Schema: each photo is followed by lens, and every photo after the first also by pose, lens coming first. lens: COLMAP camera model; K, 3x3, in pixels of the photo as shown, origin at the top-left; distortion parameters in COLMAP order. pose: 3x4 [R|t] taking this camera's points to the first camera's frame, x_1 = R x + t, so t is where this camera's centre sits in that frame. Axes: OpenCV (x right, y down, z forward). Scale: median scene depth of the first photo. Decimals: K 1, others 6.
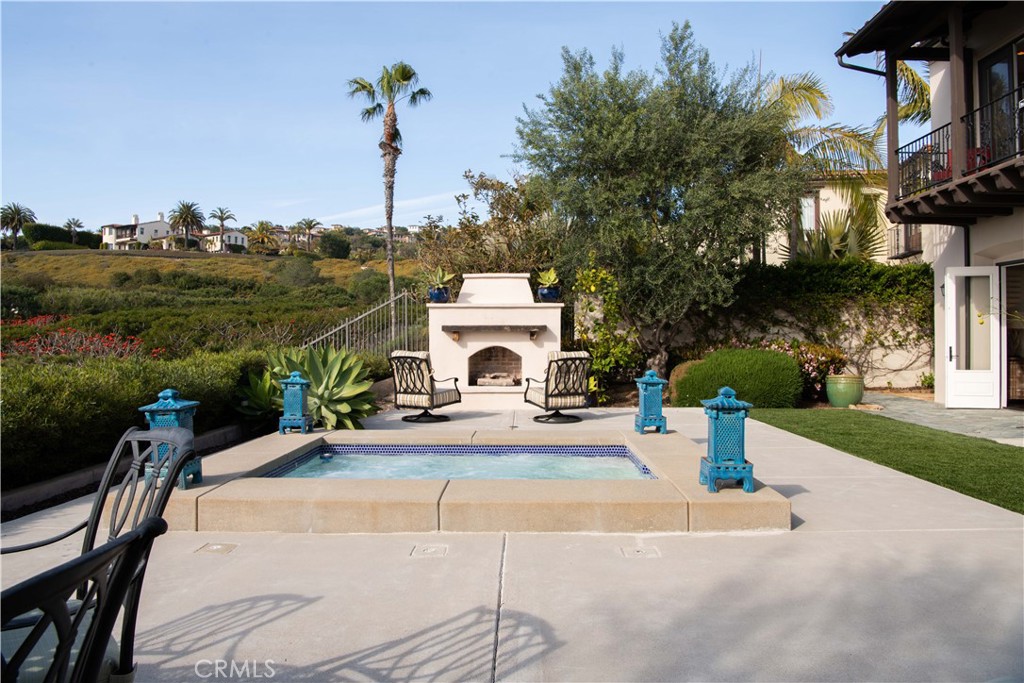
lens RADIAL K [[727.4, 0, 512.0], [0, 727.4, 341.5], [0, 0, 1]] dist [-0.001272, -0.000054]
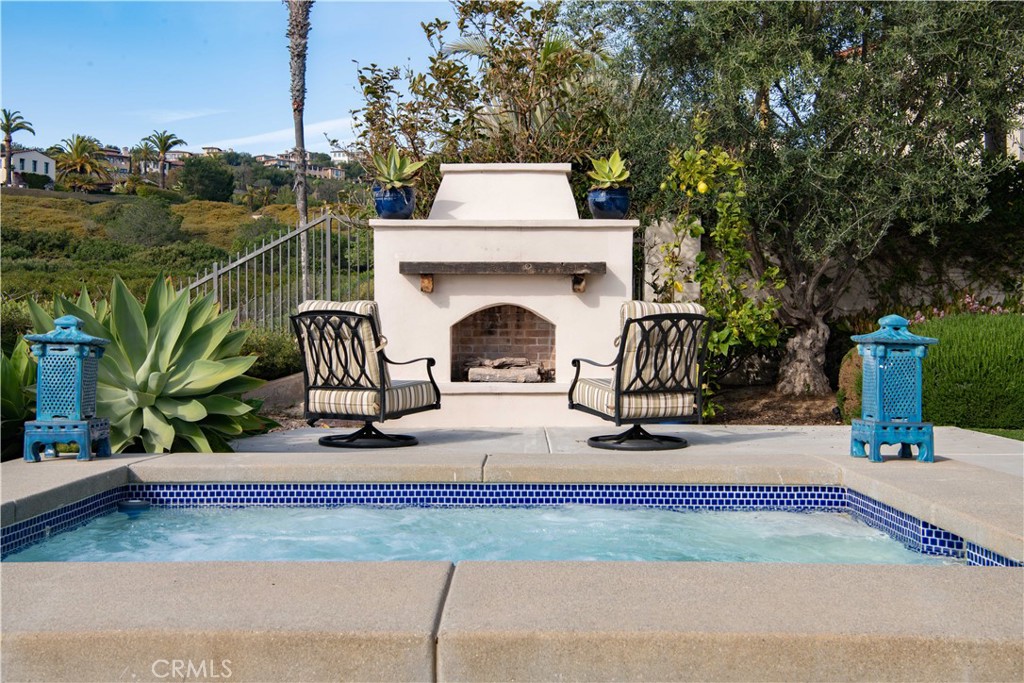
lens RADIAL K [[1161.5, 0, 512.0], [0, 1161.5, 341.5], [0, 0, 1]] dist [0.106757, 0.253379]
pose [[0.999910, 0.004456, 0.012682, -0.027869], [-0.004395, 0.999979, -0.004797, 0.036907], [-0.012704, 0.004741, 0.999908, 0.187127]]
